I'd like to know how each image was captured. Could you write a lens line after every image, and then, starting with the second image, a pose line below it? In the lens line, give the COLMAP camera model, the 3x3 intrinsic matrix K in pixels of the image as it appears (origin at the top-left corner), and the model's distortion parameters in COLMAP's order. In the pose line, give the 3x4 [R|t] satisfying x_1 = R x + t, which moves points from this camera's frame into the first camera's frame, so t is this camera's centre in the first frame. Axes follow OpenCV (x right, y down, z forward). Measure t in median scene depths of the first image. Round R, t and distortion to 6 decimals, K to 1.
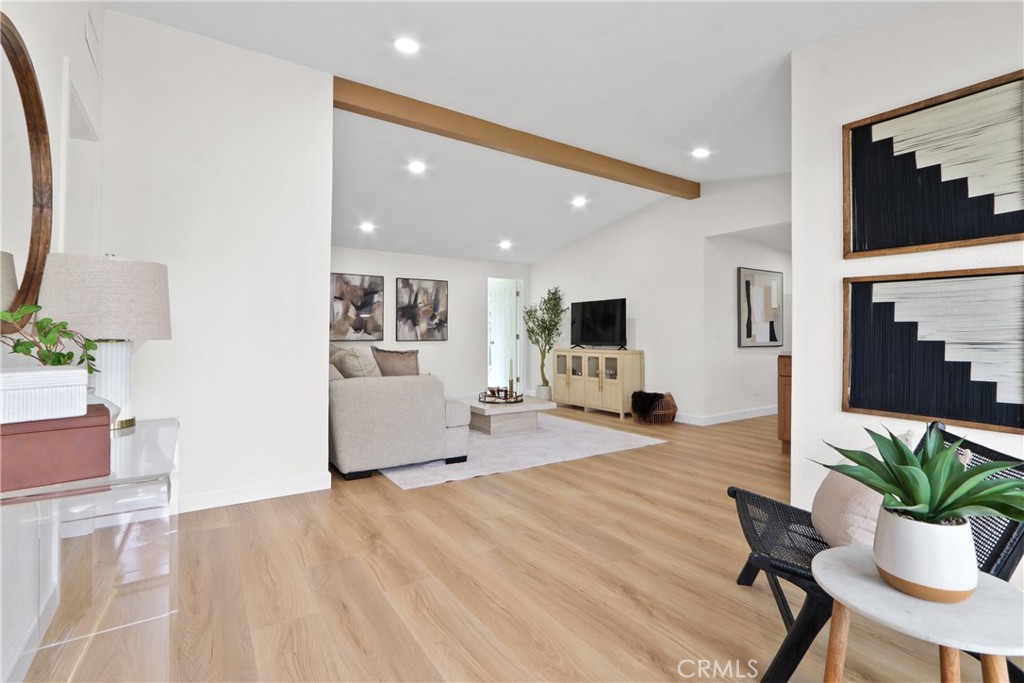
lens RADIAL K [[479.0, 0, 508.2], [0, 479.0, 333.0], [0, 0, 1]] dist [-0.019814, 0.003093]
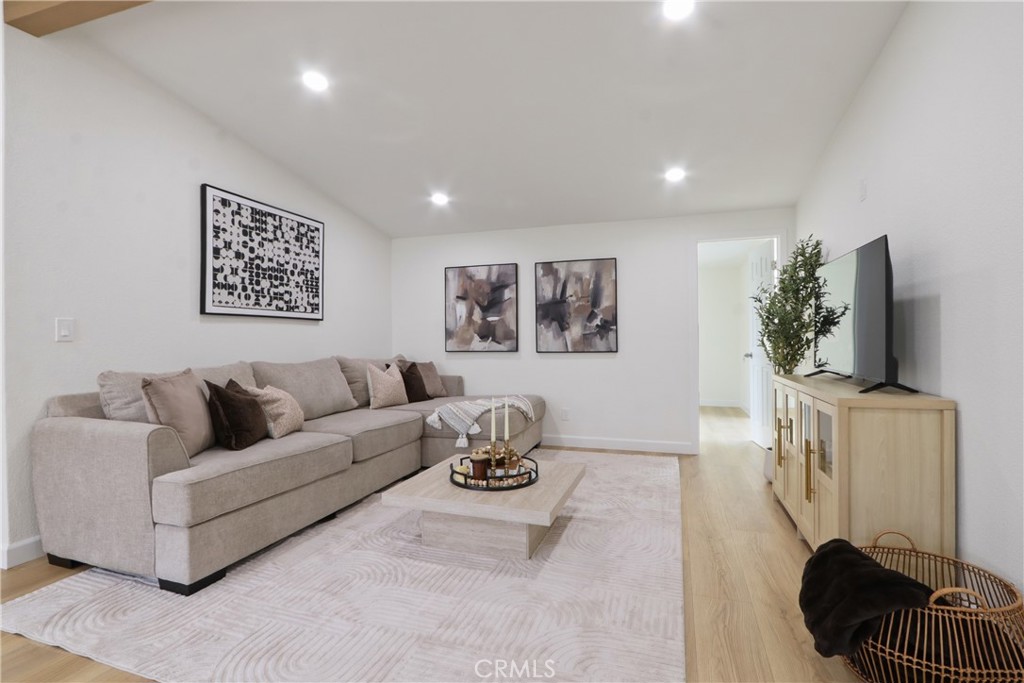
lens RADIAL K [[479.0, 0, 516.4], [0, 479.0, 345.8], [0, 0, 1]] dist [-0.019814, 0.003093]
pose [[0.626673, 0.004852, -0.779267, 0.312017], [0.012070, 0.999800, 0.015931, -0.005024], [0.779189, -0.019390, 0.626489, 0.558419]]
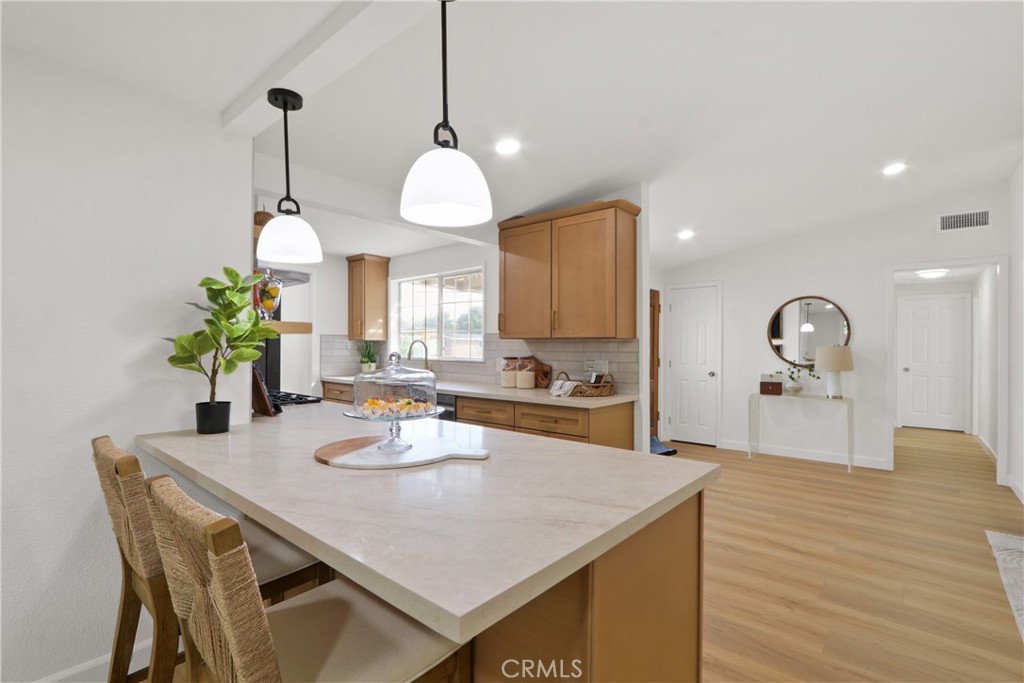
lens RADIAL K [[479.0, 0, 511.7], [0, 479.0, 339.7], [0, 0, 1]] dist [-0.019814, 0.003093]
pose [[-0.959515, -0.009505, -0.281498, 0.497858], [-0.005523, 0.999873, -0.014938, -0.029766], [0.281604, -0.012778, -0.959446, 0.803421]]
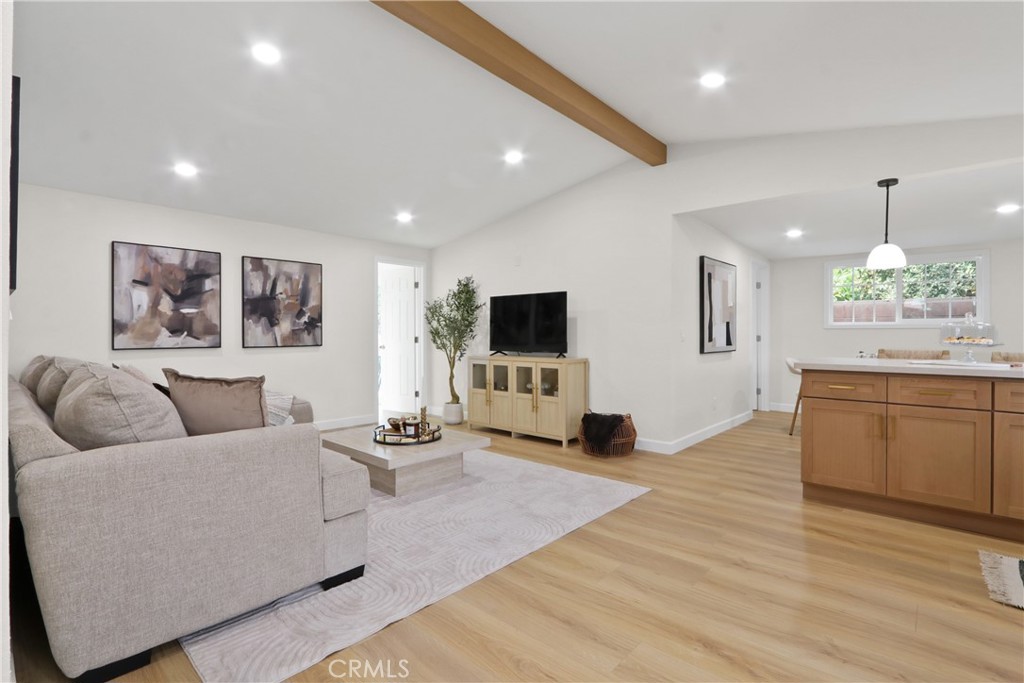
lens RADIAL K [[479.0, 0, 516.4], [0, 479.0, 338.7], [0, 0, 1]] dist [-0.019814, 0.003093]
pose [[0.965517, -0.004133, 0.260306, -0.033997], [0.000214, 0.999886, 0.015082, -0.007243], [-0.260339, -0.014506, 0.965408, 0.249547]]
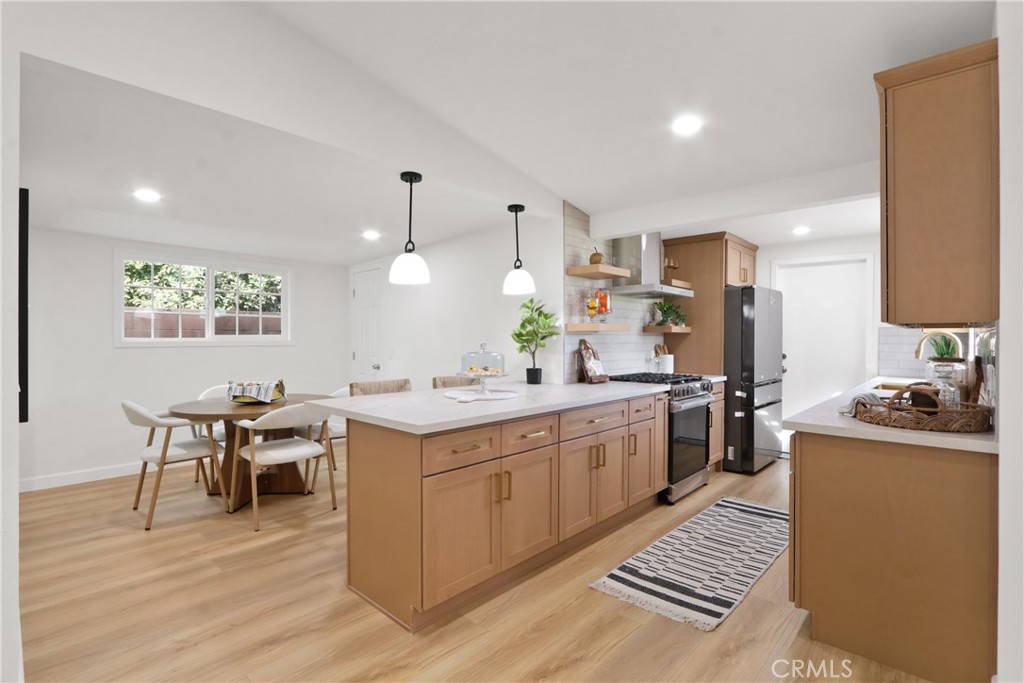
lens RADIAL K [[479.0, 0, 507.8], [0, 479.0, 337.8], [0, 0, 1]] dist [-0.019814, 0.003093]
pose [[-0.229361, -0.004621, 0.973330, 0.056834], [-0.003634, 0.999986, 0.003891, -0.030617], [-0.973335, -0.002645, -0.229375, 0.635949]]
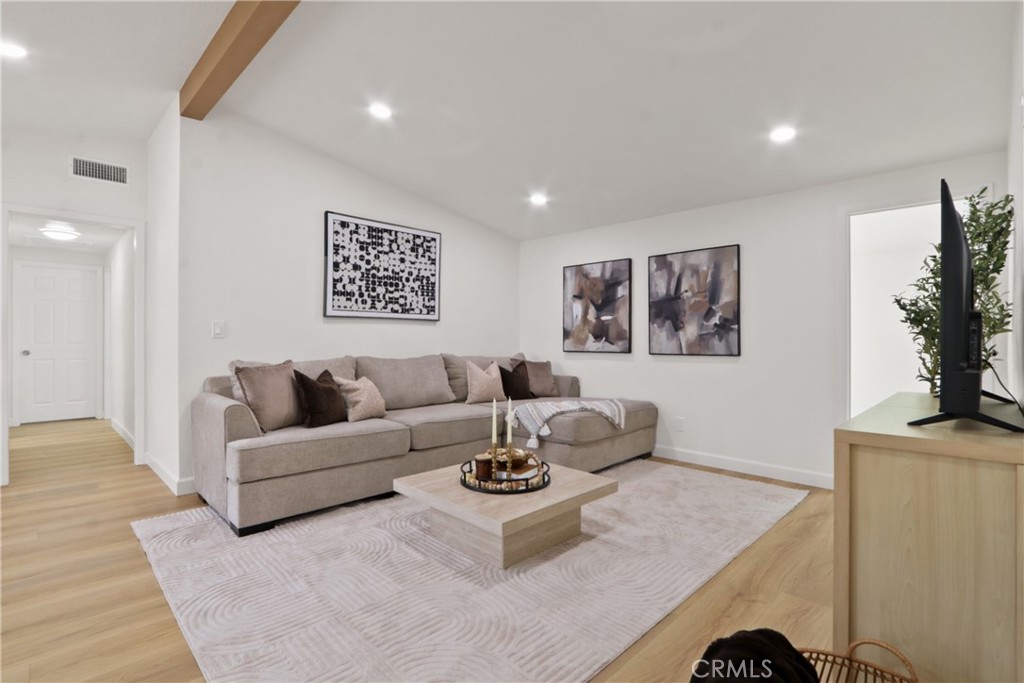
lens RADIAL K [[479.0, 0, 519.2], [0, 479.0, 343.3], [0, 0, 1]] dist [-0.019814, 0.003093]
pose [[0.218242, 0.007026, -0.975869, 0.373226], [0.002988, 0.999965, 0.007868, -0.004024], [0.975890, -0.004633, 0.218213, 0.719200]]
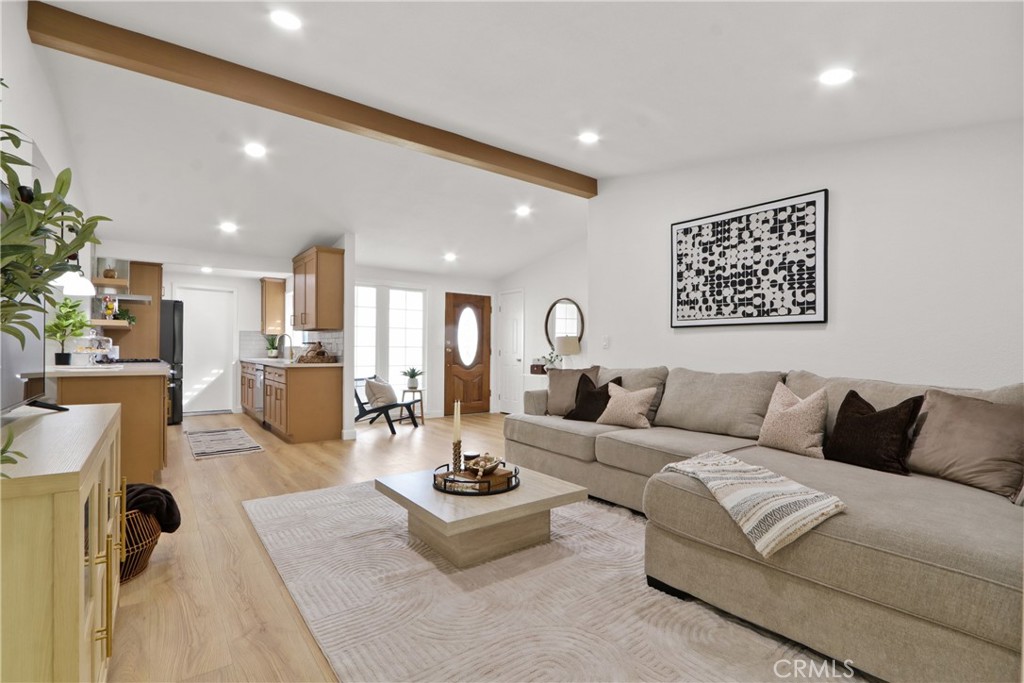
lens RADIAL K [[479.0, 0, 508.7], [0, 479.0, 345.8], [0, 0, 1]] dist [-0.019814, 0.003093]
pose [[-0.998097, -0.008272, -0.061102, -0.014144], [-0.007580, 0.999905, -0.011548, -0.001623], [0.061191, -0.011063, -0.998065, 1.205288]]
